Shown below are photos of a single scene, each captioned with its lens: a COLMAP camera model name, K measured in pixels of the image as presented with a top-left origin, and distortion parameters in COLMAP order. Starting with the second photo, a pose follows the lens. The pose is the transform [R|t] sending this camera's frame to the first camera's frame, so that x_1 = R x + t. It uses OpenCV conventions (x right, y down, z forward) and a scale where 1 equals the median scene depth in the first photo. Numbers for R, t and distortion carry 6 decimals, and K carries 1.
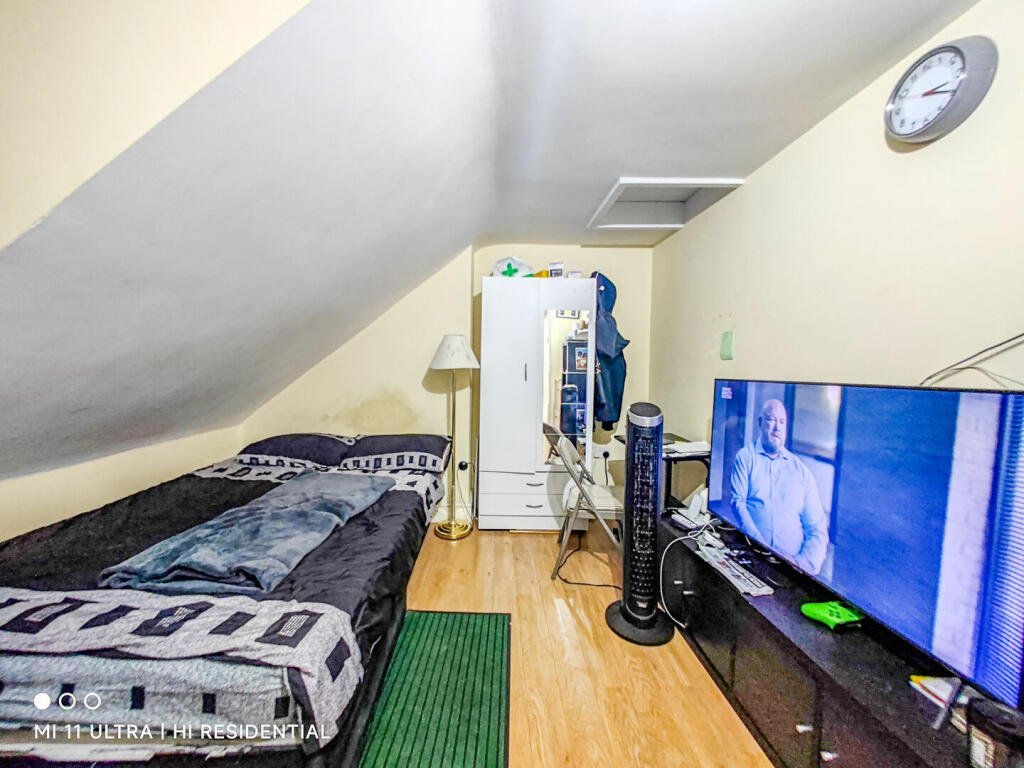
lens RADIAL K [[386.4, 0, 499.5], [0, 386.4, 381.4], [0, 0, 1]] dist [-0.007268, 0.000141]
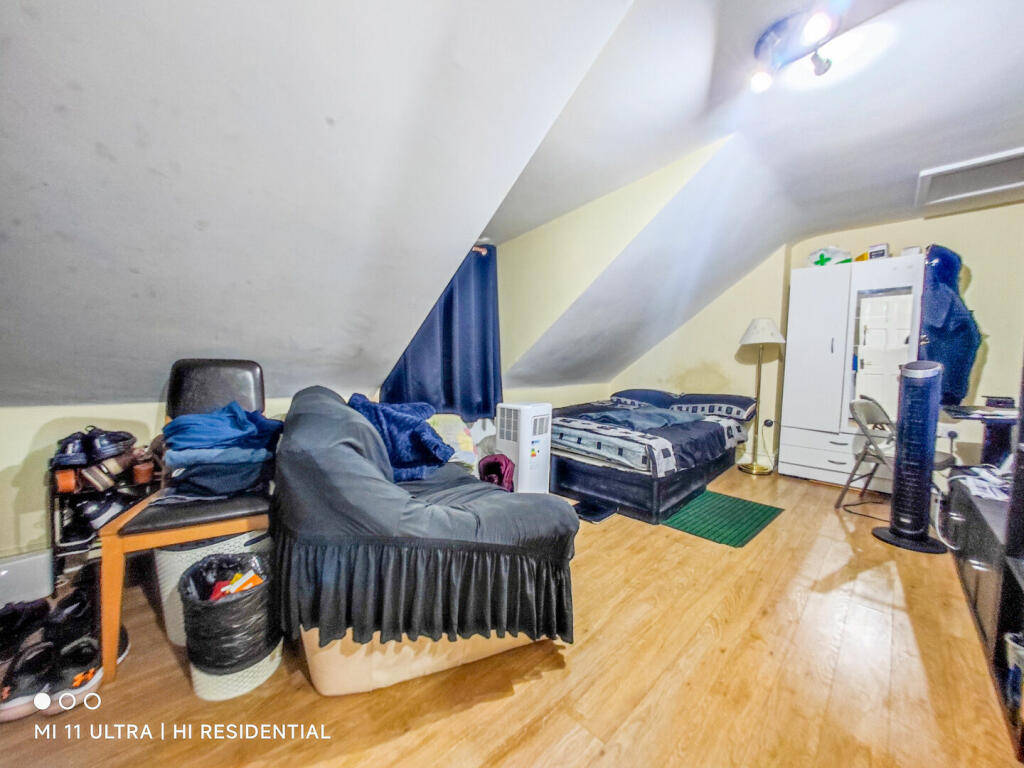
lens RADIAL K [[362.9, 0, 501.3], [0, 362.9, 384.1], [0, 0, 1]] dist [-0.008943, -0.000280]
pose [[0.675890, 0.051797, -0.735180, 0.199217], [-0.031325, 0.998645, 0.041561, 0.080197], [0.736336, -0.005061, 0.676597, -0.488451]]
